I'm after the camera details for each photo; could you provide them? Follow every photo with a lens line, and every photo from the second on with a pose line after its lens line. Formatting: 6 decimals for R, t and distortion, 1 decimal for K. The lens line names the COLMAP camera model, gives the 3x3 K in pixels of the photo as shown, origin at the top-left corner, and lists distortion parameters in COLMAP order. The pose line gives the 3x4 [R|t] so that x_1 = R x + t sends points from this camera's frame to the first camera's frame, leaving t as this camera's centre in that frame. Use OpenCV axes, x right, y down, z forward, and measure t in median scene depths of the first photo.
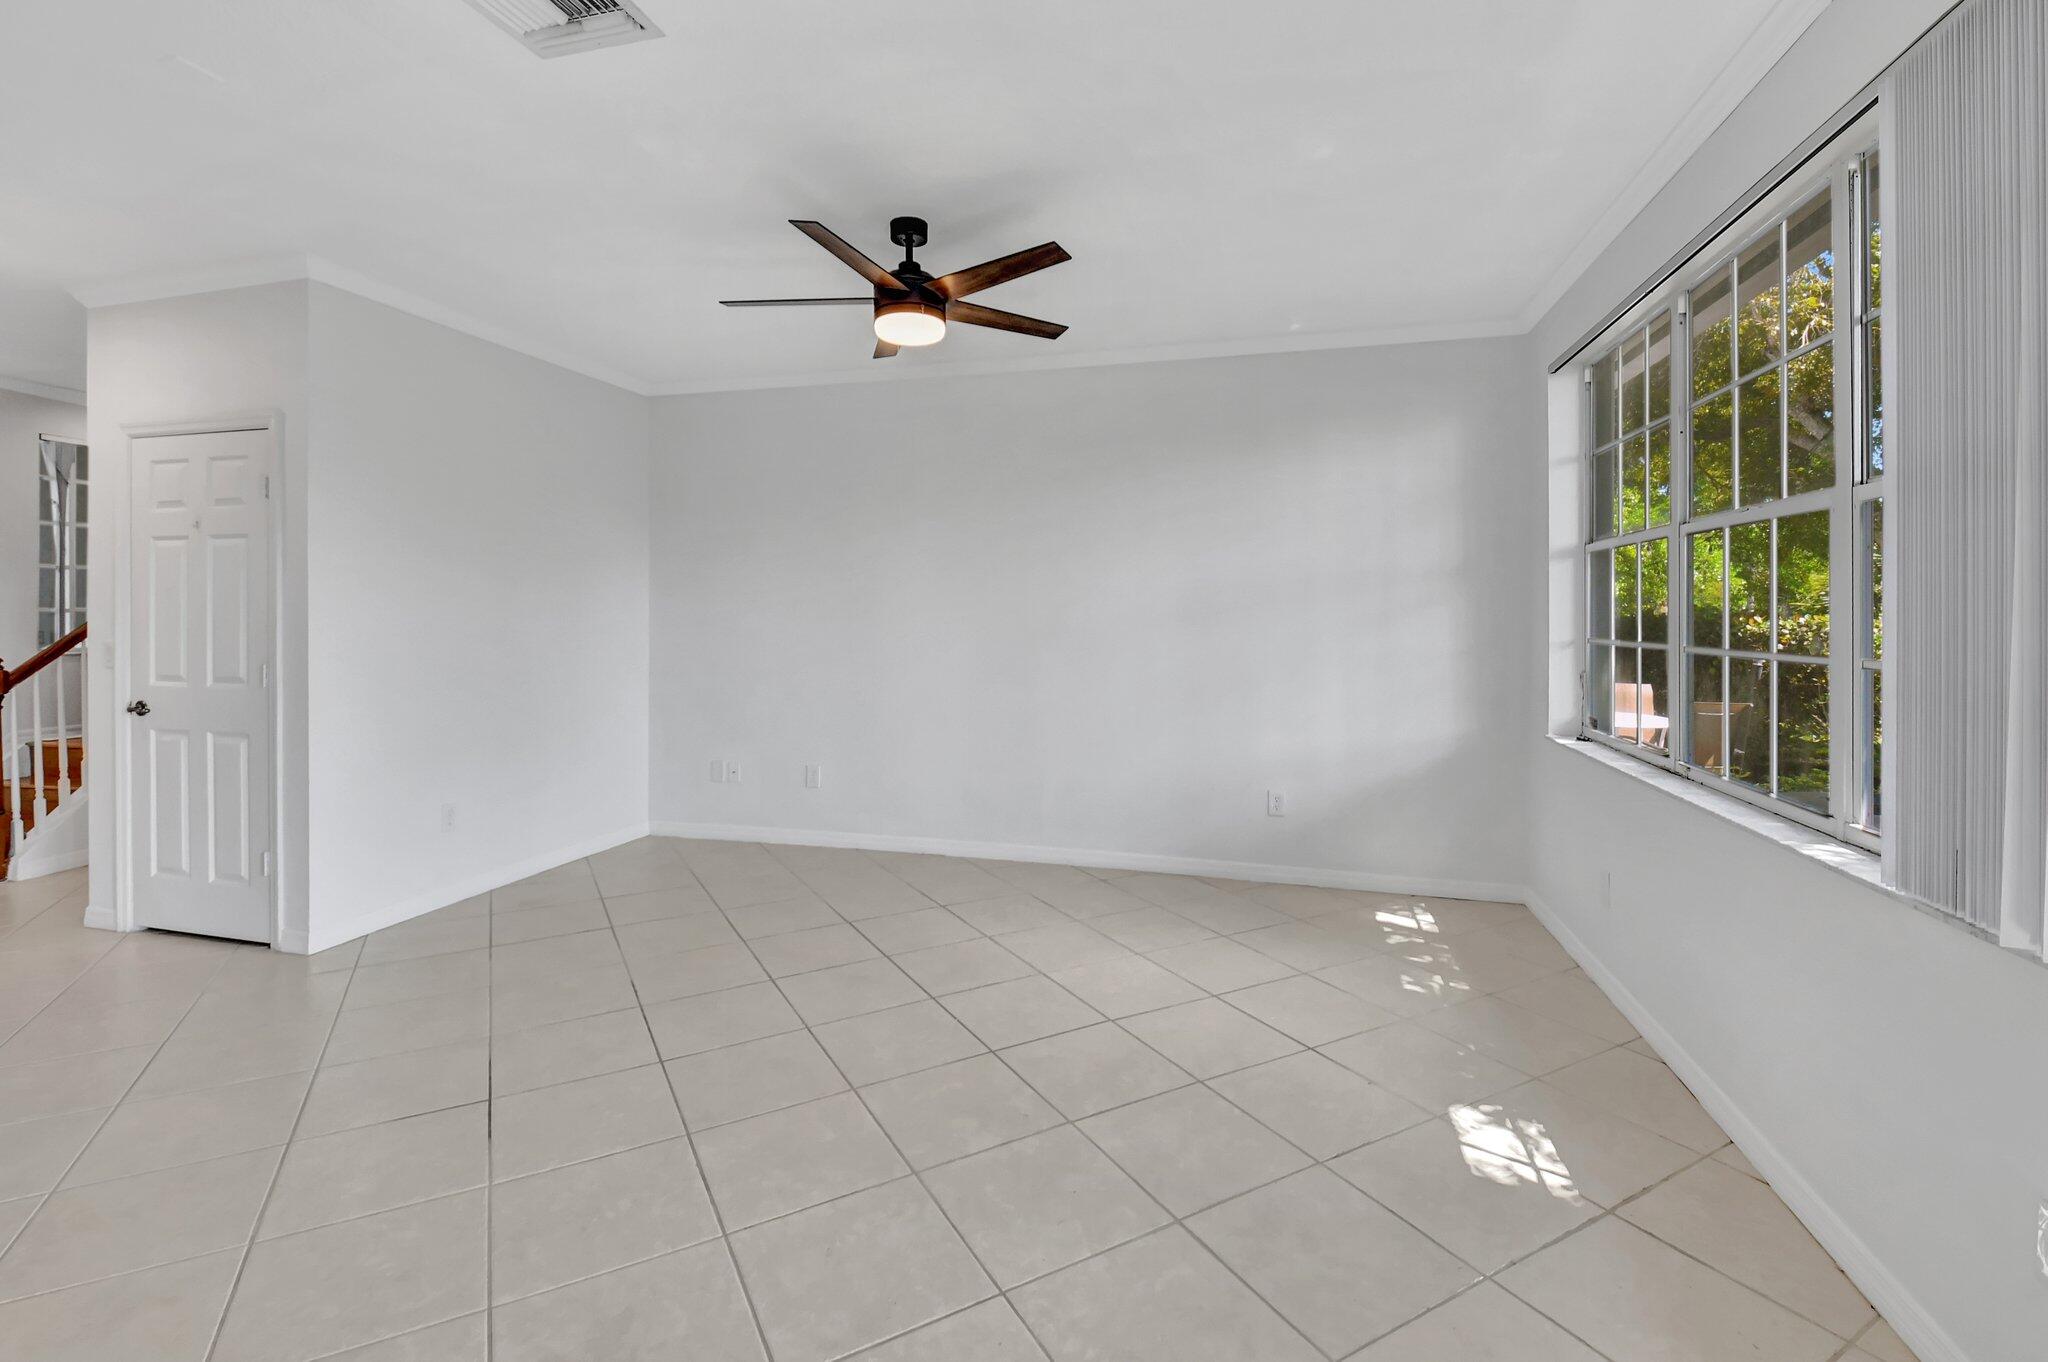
lens RADIAL K [[931.0, 0, 1009.0], [0, 931.0, 622.7], [0, 0, 1]] dist [0.001005, -0.000585]
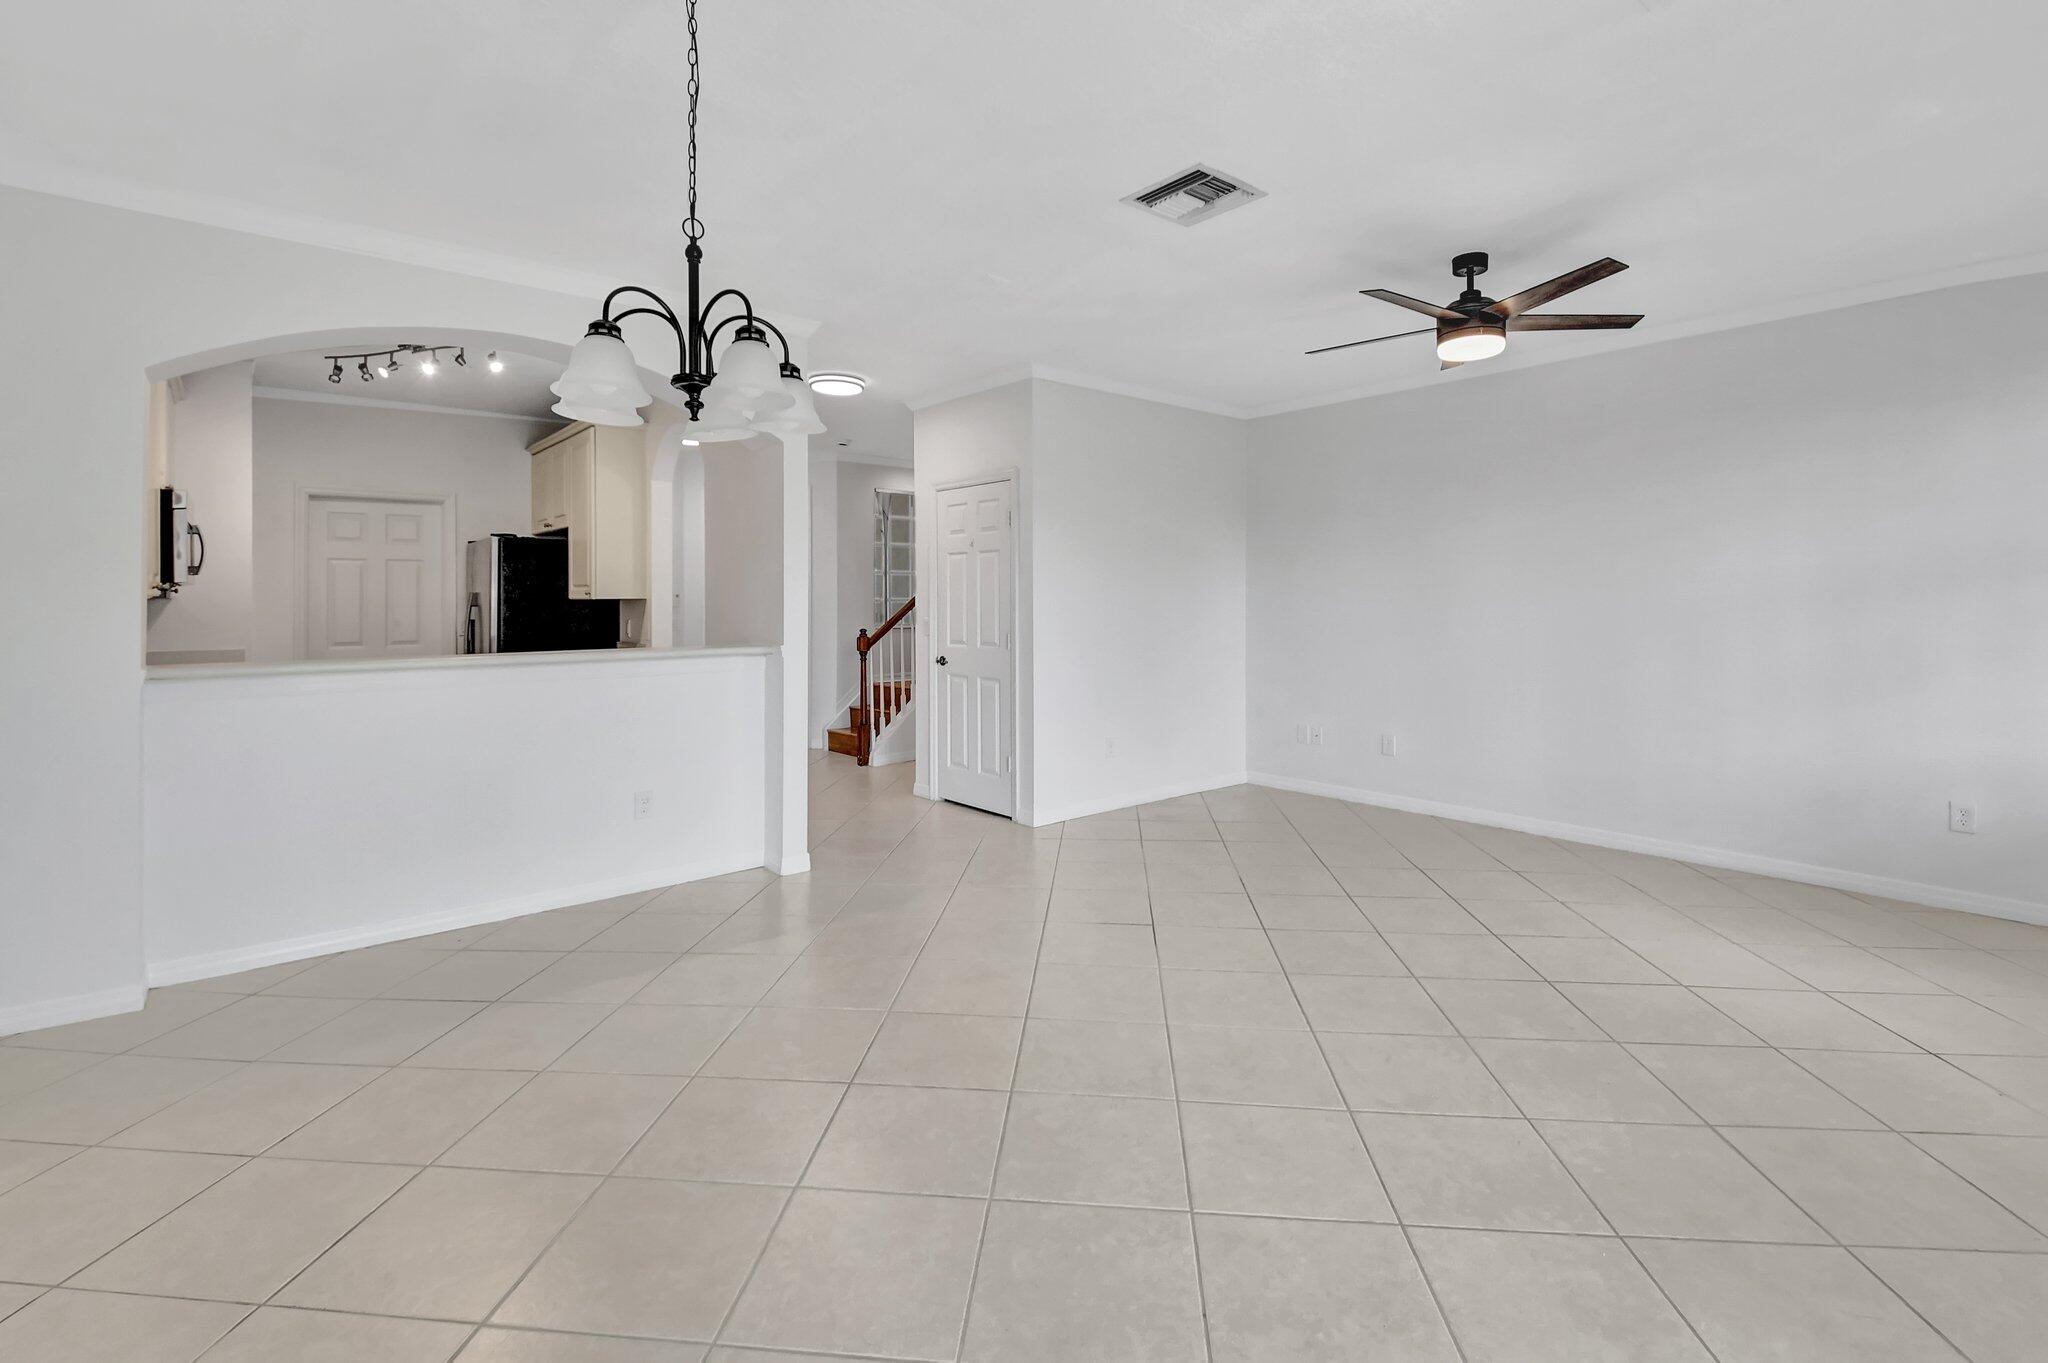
lens RADIAL K [[918.6, 0, 1026.9], [0, 918.6, 608.1], [0, 0, 1]] dist [0.000288, -0.000745]
pose [[0.828897, -0.002448, -0.559396, 0.066535], [0.001845, 0.999997, -0.001642, 0.004693], [0.559399, 0.000329, 0.828899, -0.224398]]
